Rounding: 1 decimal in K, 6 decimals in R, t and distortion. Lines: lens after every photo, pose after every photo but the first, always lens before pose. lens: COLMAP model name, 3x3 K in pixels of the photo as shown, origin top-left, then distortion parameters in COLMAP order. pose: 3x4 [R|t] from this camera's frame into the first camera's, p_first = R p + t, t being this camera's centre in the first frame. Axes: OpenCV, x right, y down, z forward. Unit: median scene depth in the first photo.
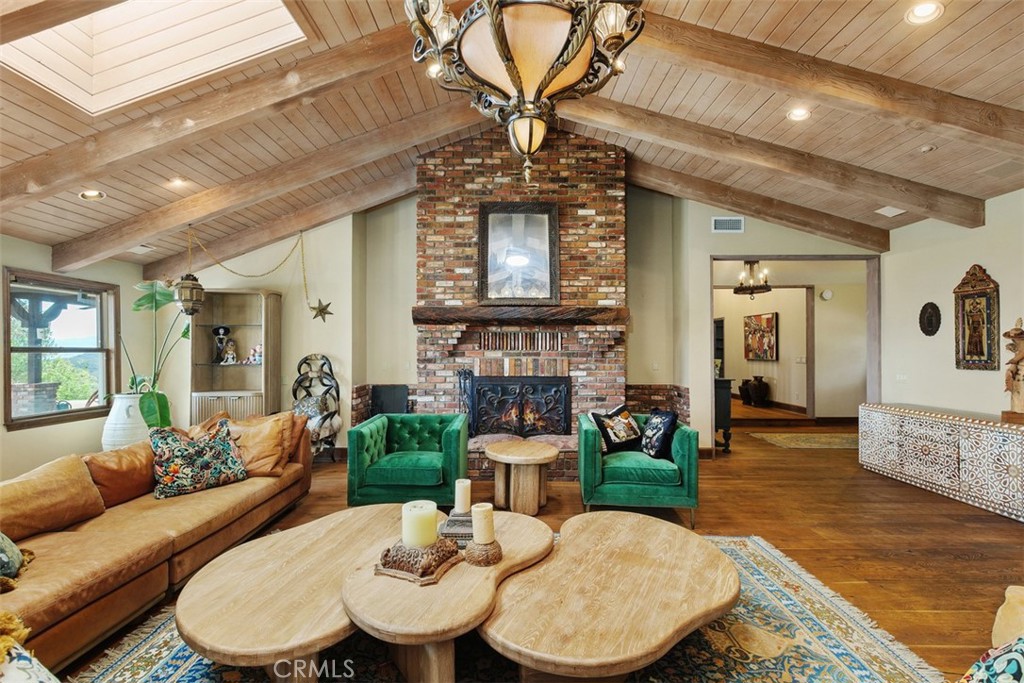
lens RADIAL K [[472.2, 0, 512.0], [0, 472.2, 341.5], [0, 0, 1]] dist [0.001726, 0.000138]
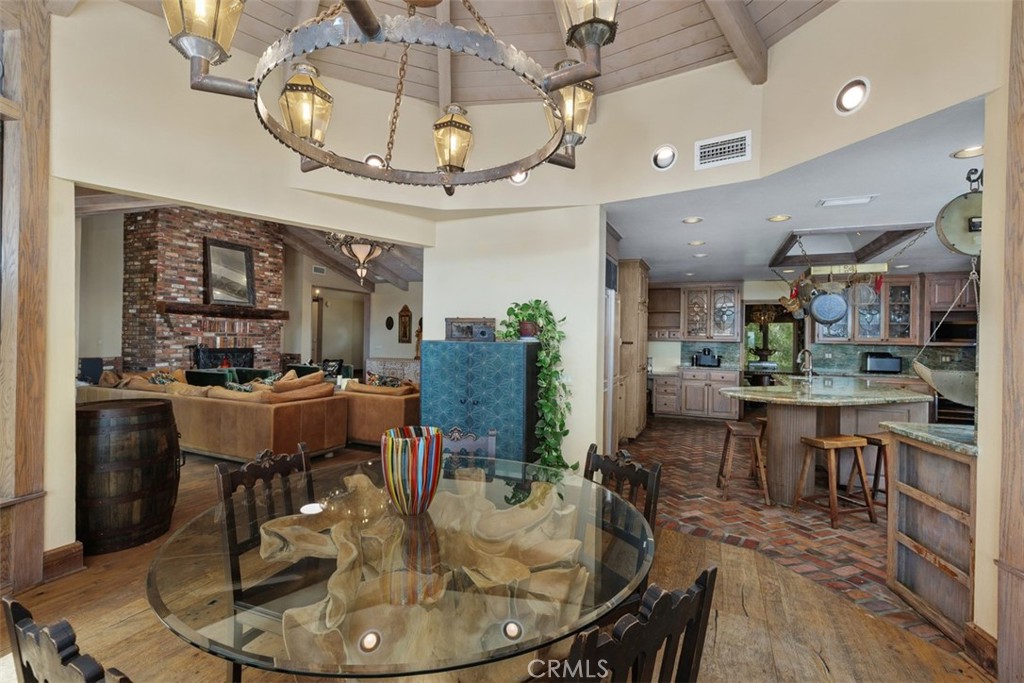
lens RADIAL K [[472.2, 0, 512.0], [0, 472.2, 341.5], [0, 0, 1]] dist [0.001726, 0.000138]
pose [[0.396144, 0.002260, 0.918186, -1.089002], [-0.035053, 0.999305, 0.012664, -0.004814], [-0.917519, -0.037202, 0.395948, -0.554701]]
